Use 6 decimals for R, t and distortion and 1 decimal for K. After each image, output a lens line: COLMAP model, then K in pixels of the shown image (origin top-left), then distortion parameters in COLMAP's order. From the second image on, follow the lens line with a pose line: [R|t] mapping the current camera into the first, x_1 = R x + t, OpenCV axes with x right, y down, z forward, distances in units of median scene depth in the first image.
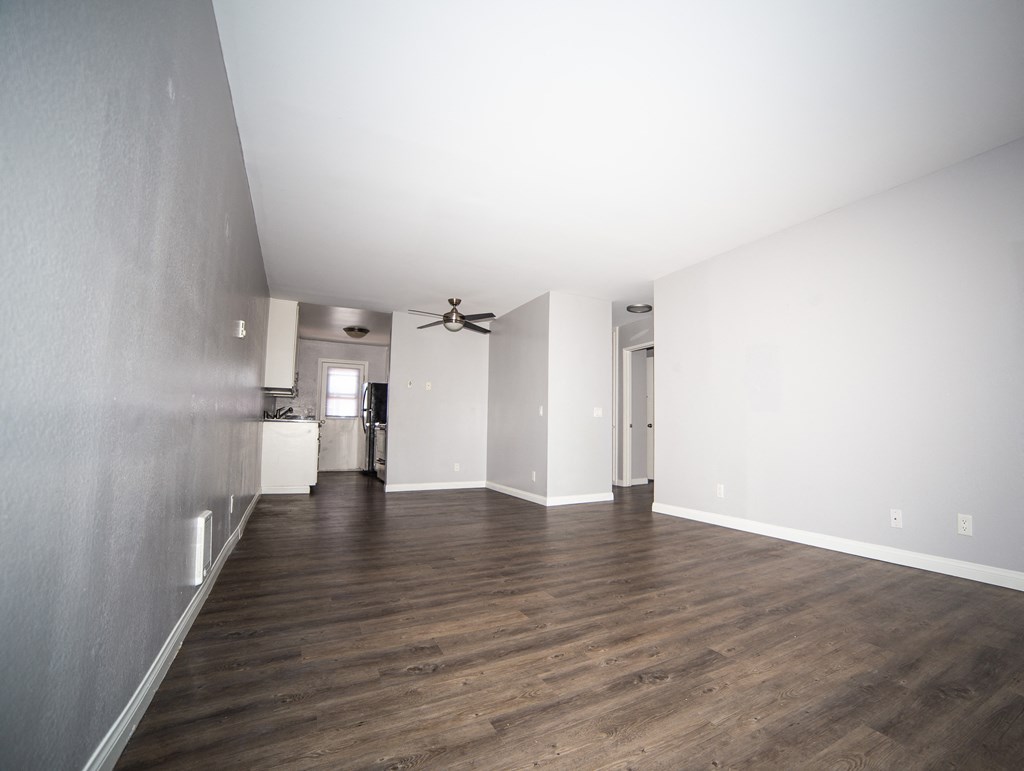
lens RADIAL K [[422.1, 0, 512.0], [0, 422.1, 385.5], [0, 0, 1]] dist [0.000020, -0.000031]
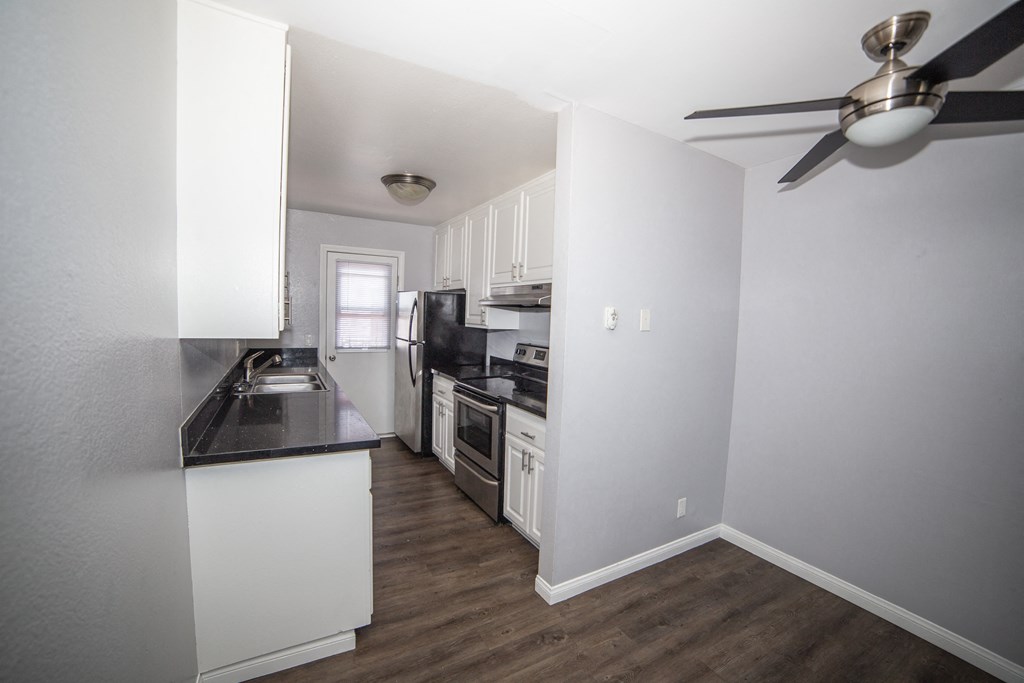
lens RADIAL K [[433.7, 0, 512.0], [0, 433.7, 341.5], [0, 0, 1]] dist [-0.000327, 0.000022]
pose [[0.999410, 0.013392, 0.031641, -0.223787], [-0.017673, 0.990110, 0.139178, -0.022050], [-0.029464, -0.139655, 0.989762, 0.418497]]
